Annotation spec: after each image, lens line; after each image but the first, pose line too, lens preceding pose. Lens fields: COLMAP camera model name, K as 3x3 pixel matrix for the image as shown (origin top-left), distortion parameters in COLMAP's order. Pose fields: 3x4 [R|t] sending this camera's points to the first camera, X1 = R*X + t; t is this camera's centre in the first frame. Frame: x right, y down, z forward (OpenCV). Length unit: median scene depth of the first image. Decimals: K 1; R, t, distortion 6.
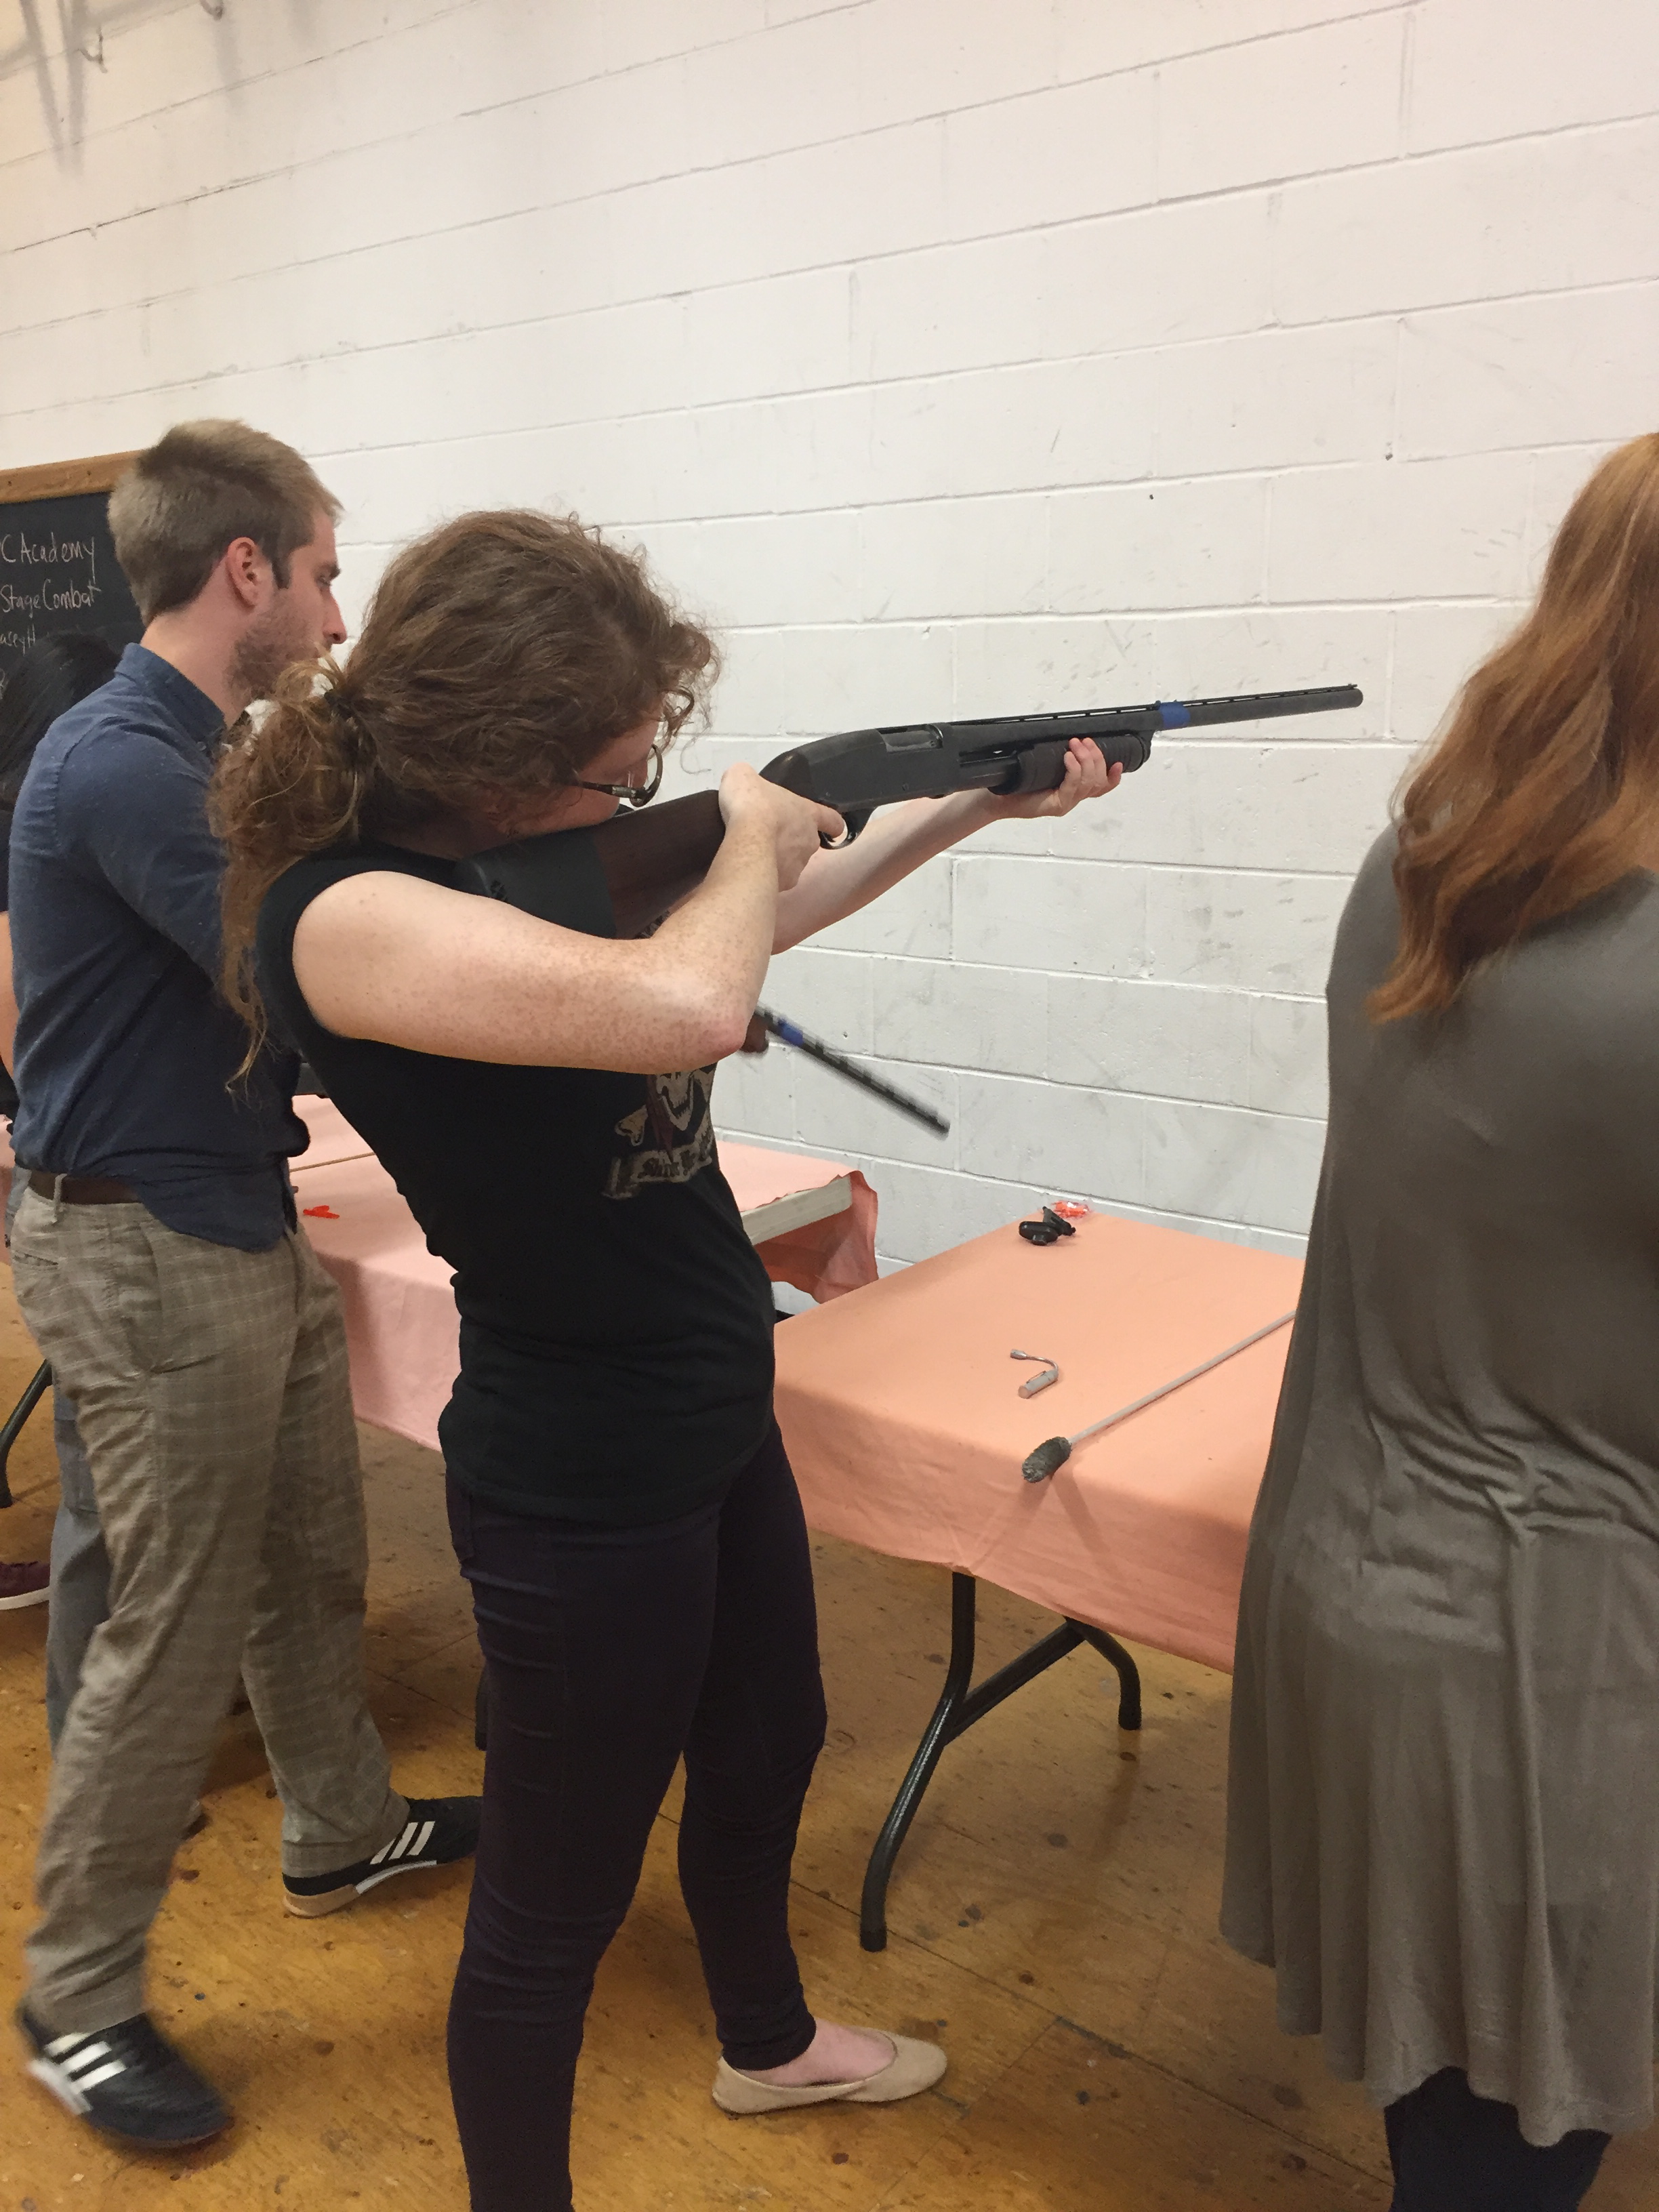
lens RADIAL K [[1843.7, 0, 832.5], [0, 1843.7, 1116.7], [0, 0, 1]] dist [0.031948, -0.022145]
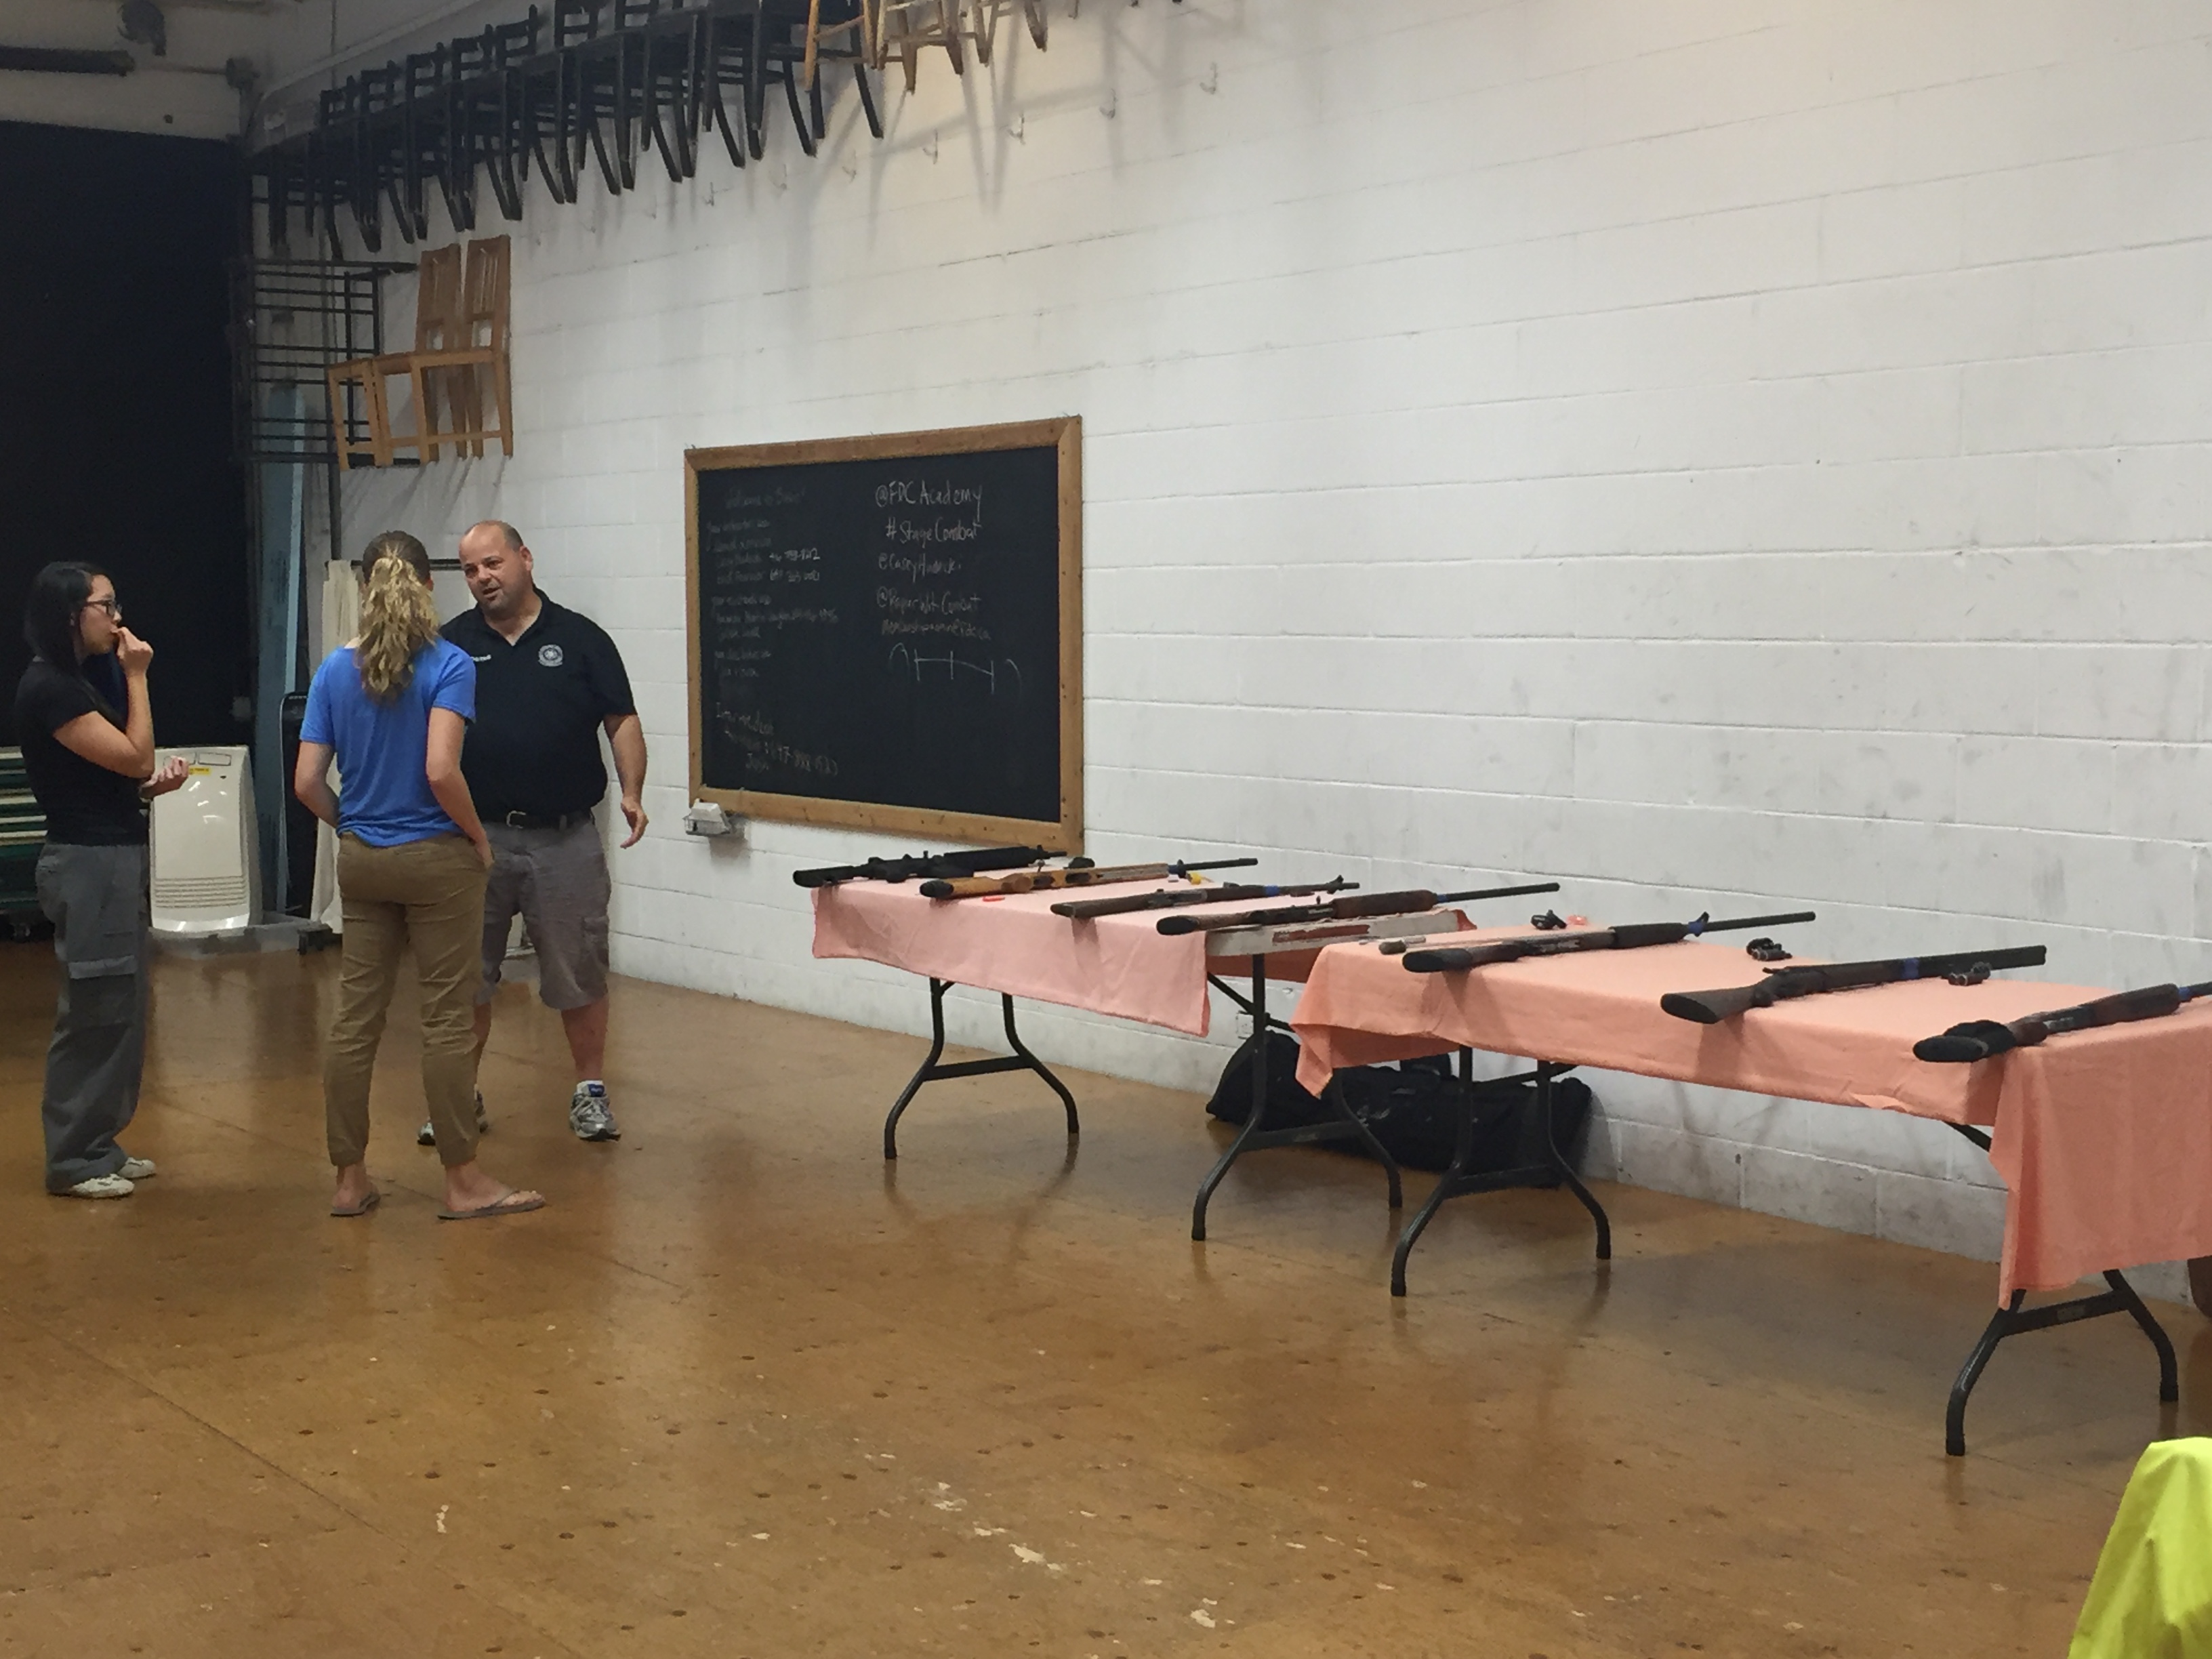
lens RADIAL K [[3037.7, 0, 1104.6], [0, 3037.7, 827.9], [0, 0, 1]] dist [-0.019631, 0.000000]
pose [[0.961126, 0.029807, -0.274497, 0.261210], [-0.073619, 0.985831, -0.150720, 0.227071], [0.266116, 0.165069, 0.949702, -0.923403]]
